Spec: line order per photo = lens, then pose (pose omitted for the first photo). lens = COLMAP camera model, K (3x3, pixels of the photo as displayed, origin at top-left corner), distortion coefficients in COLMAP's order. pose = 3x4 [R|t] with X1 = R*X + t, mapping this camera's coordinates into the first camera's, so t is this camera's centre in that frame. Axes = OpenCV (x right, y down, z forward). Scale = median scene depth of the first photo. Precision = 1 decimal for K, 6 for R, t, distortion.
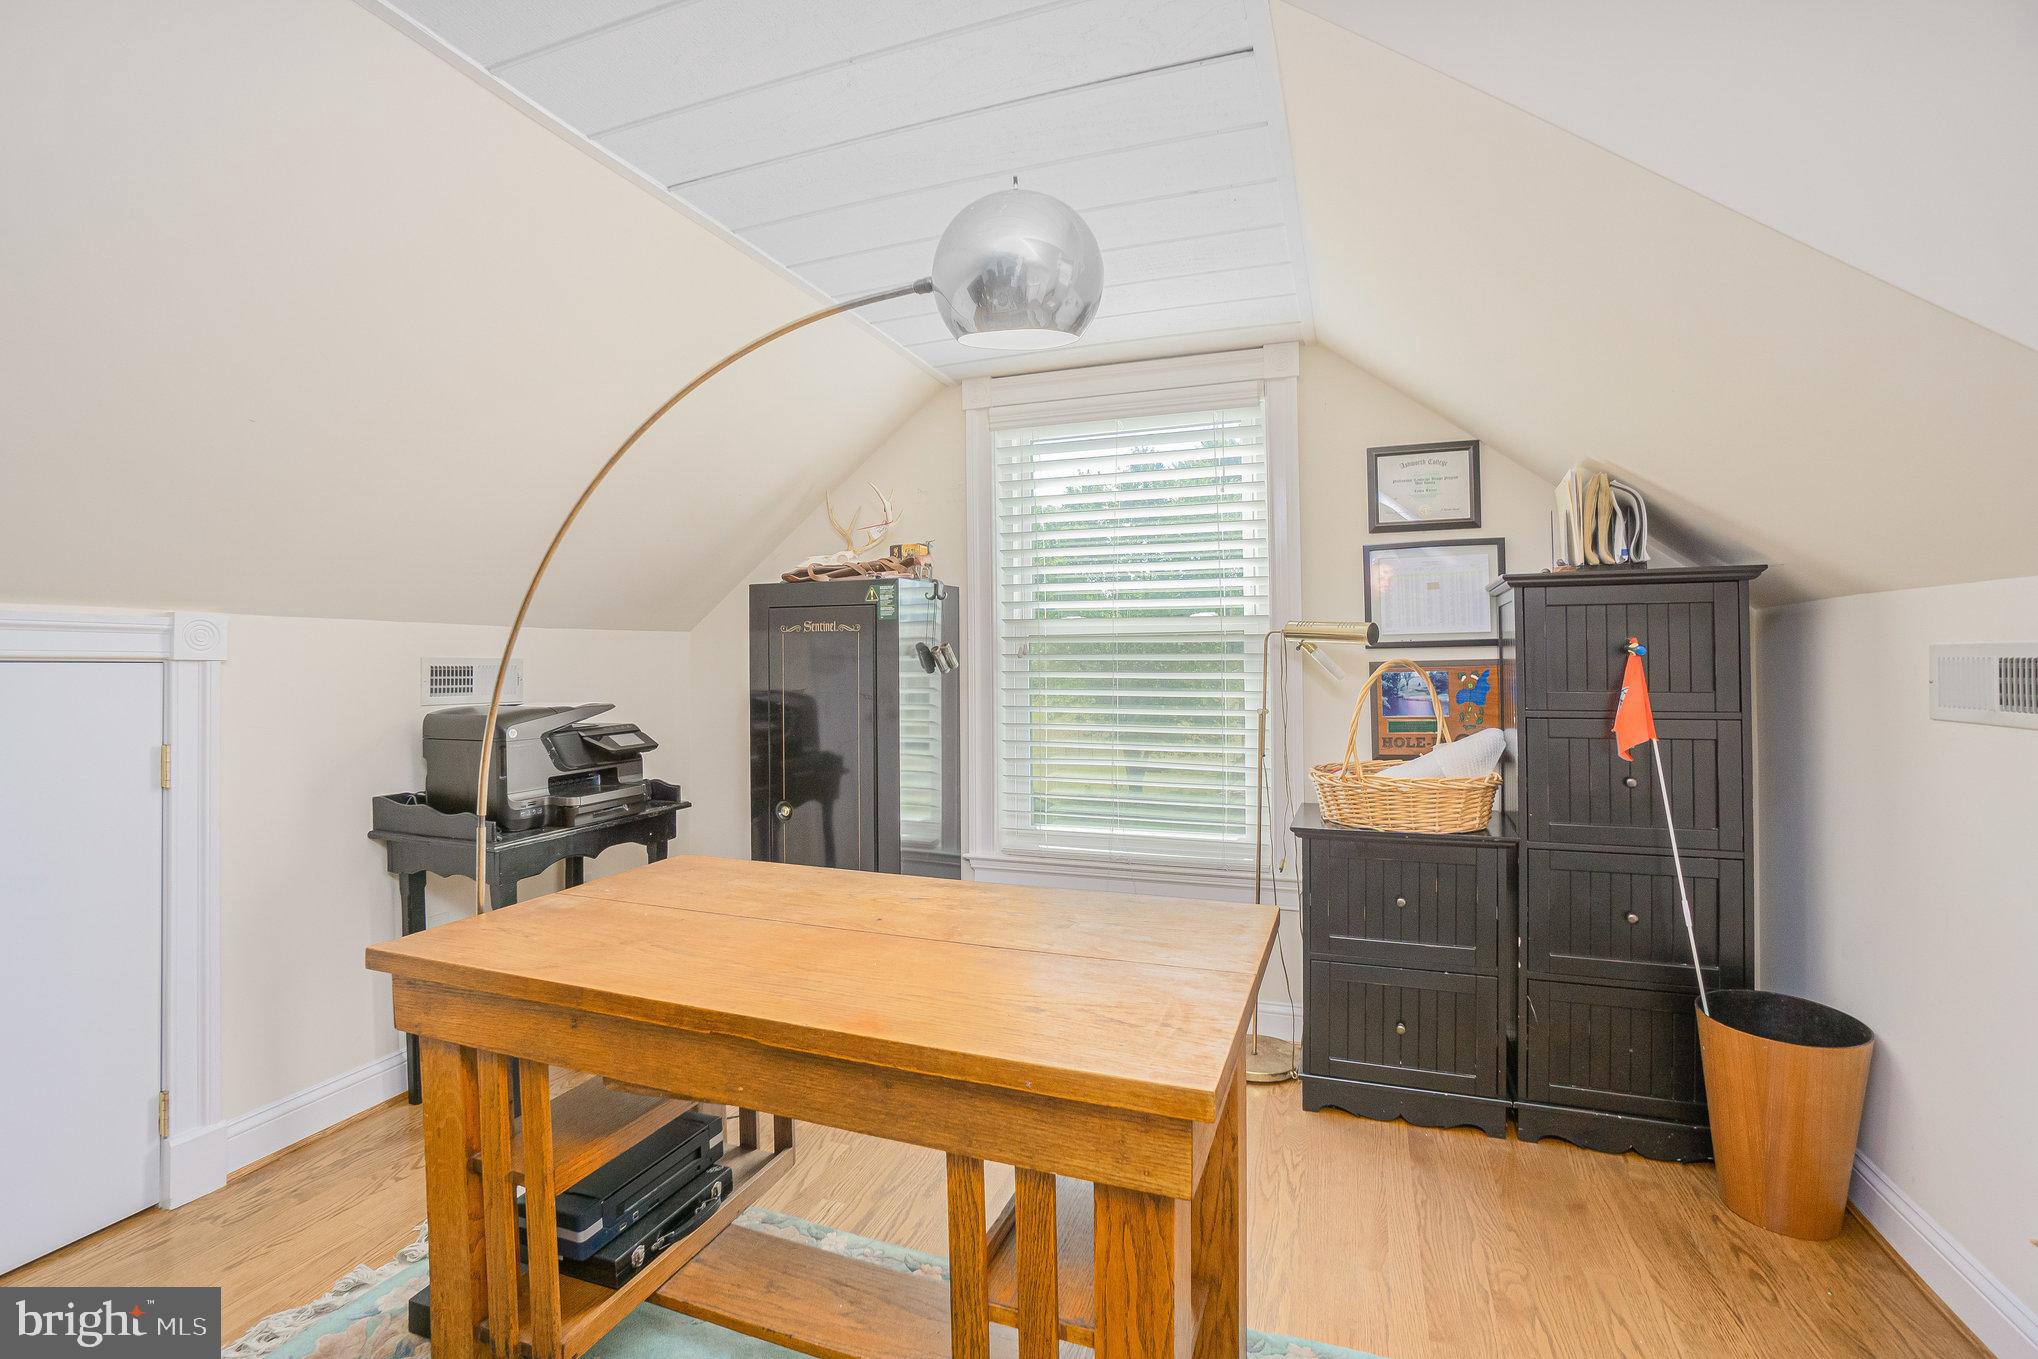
lens RADIAL K [[915.8, 0, 1016.2], [0, 915.8, 647.4], [0, 0, 1]] dist [-0.047554, 0.015161]
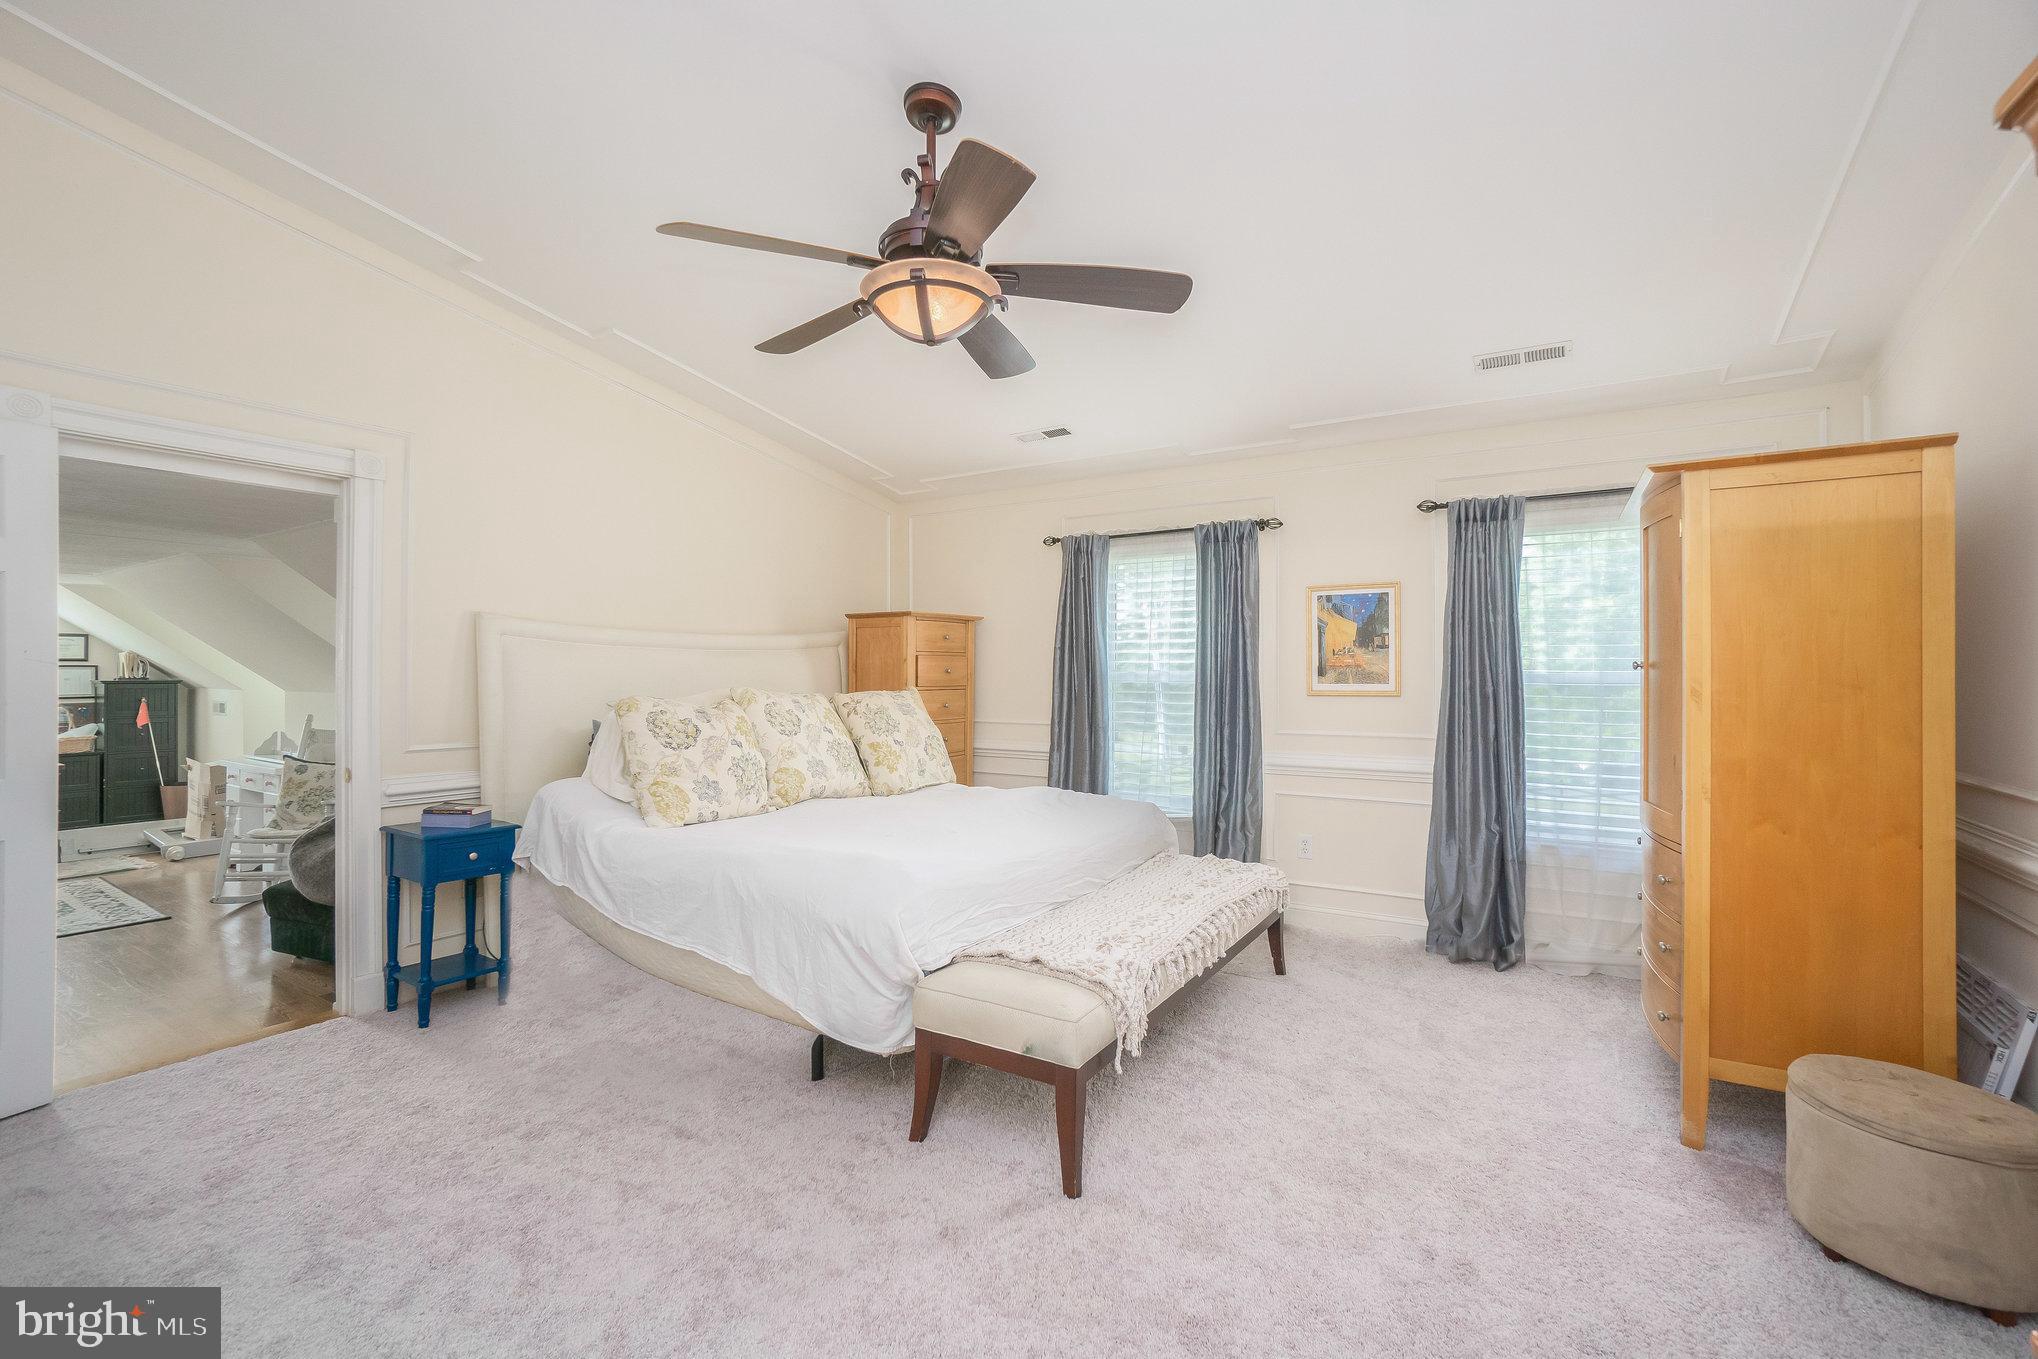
lens RADIAL K [[871.2, 0, 1024.9], [0, 871.2, 673.7], [0, 0, 1]] dist [-0.004087, 0.000539]
pose [[0.208572, 0.010577, 0.977950, -1.915836], [-0.013716, 0.999875, -0.007888, -0.117518], [-0.977911, -0.011768, 0.208691, -3.071448]]
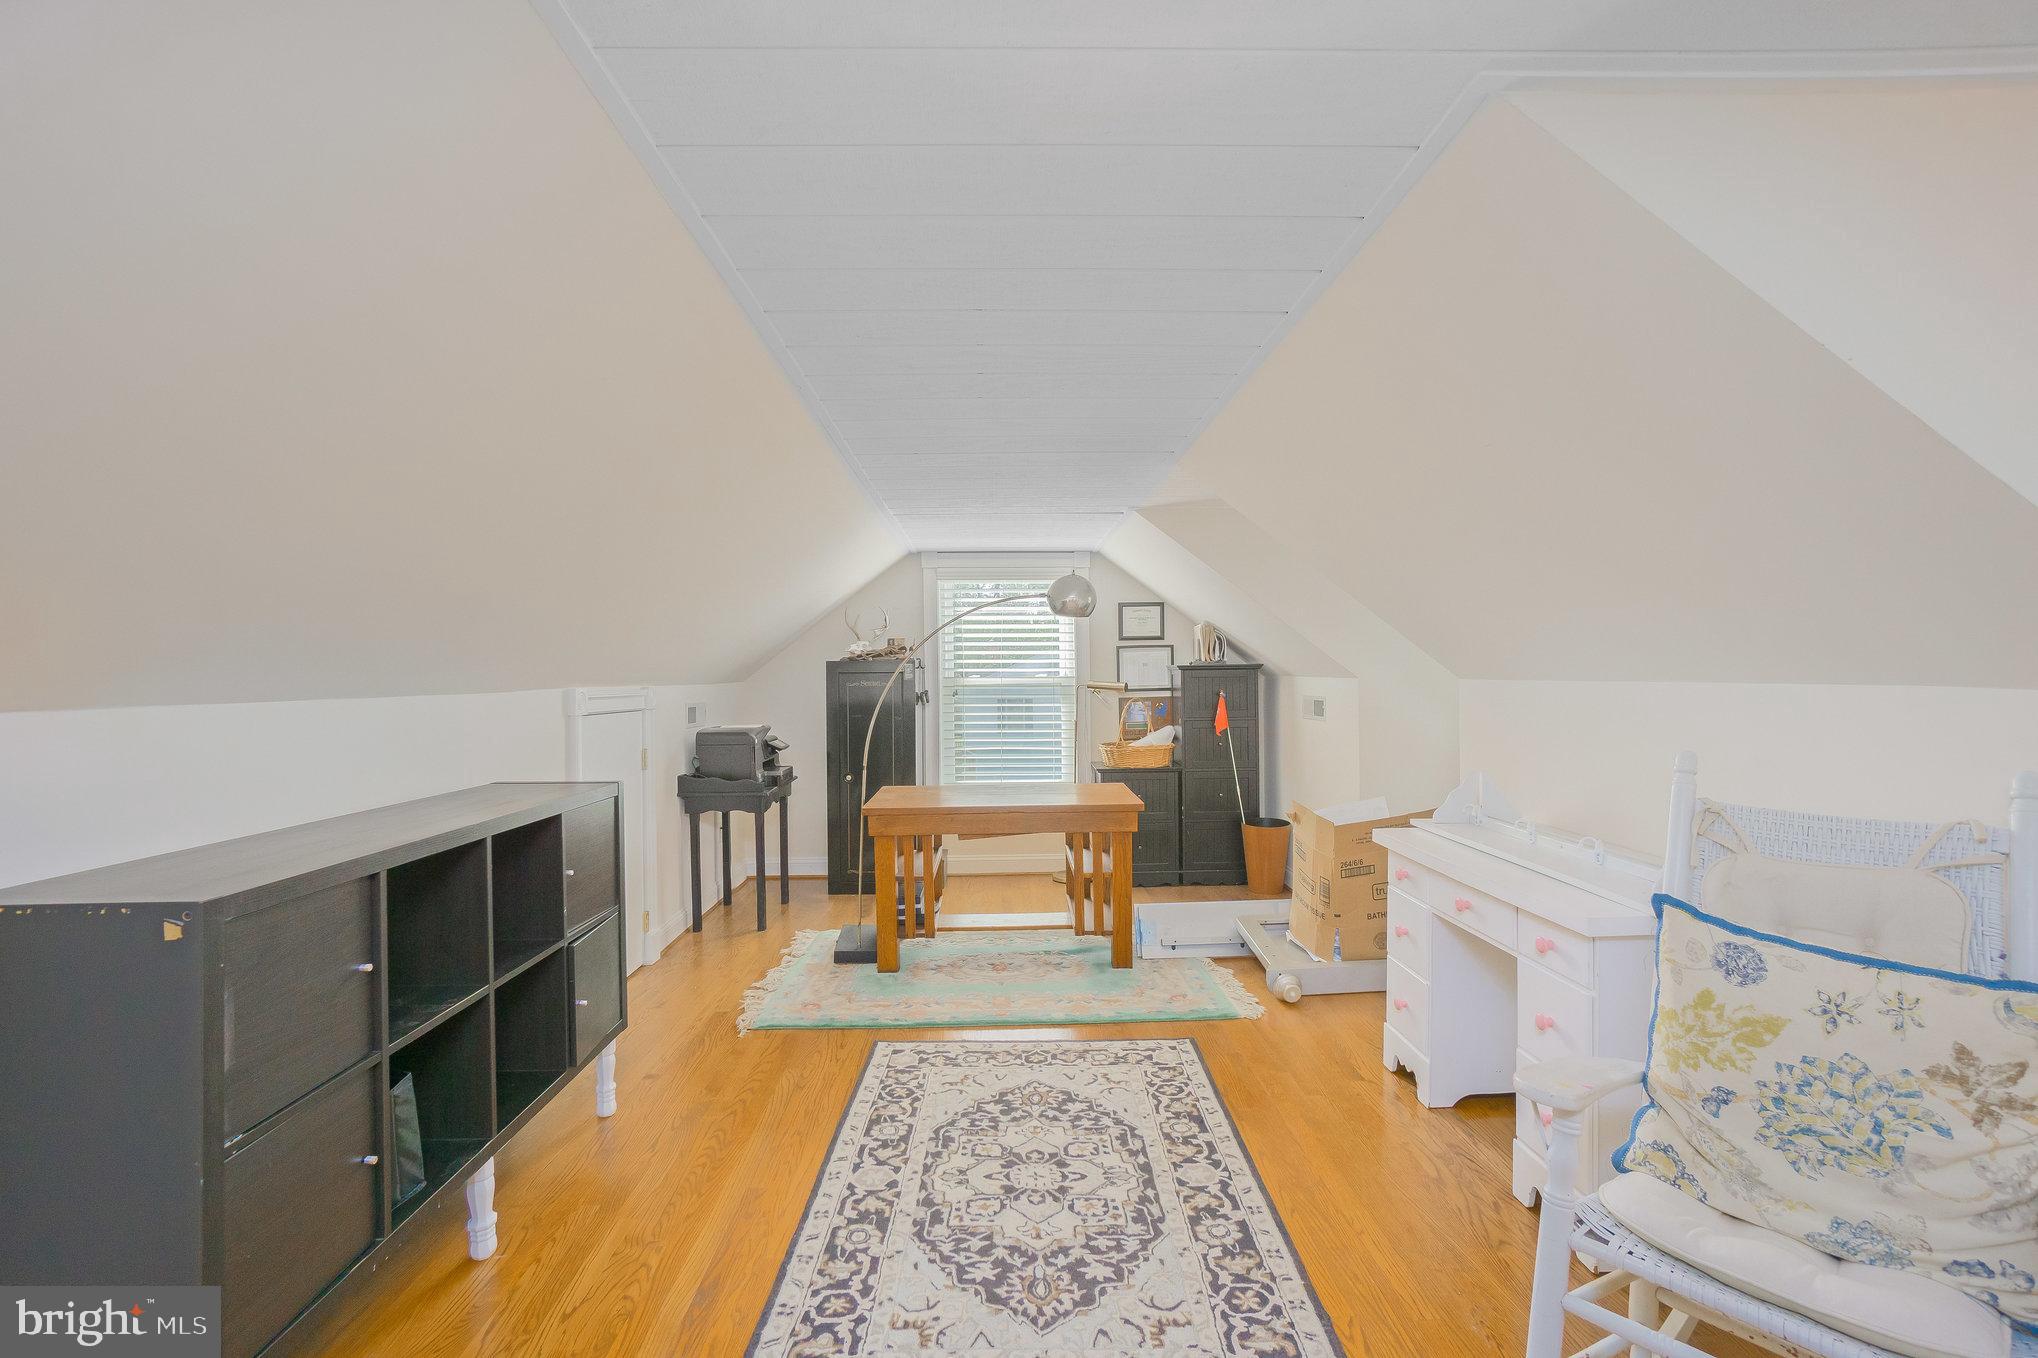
lens RADIAL K [[915.8, 0, 1022.4], [0, 915.8, 677.8], [0, 0, 1]] dist [-0.047554, 0.015161]
pose [[0.924463, -0.004479, 0.381245, -0.770286], [0.000365, 0.999941, 0.010862, -0.065430], [-0.381271, -0.009902, 0.924410, -1.106275]]
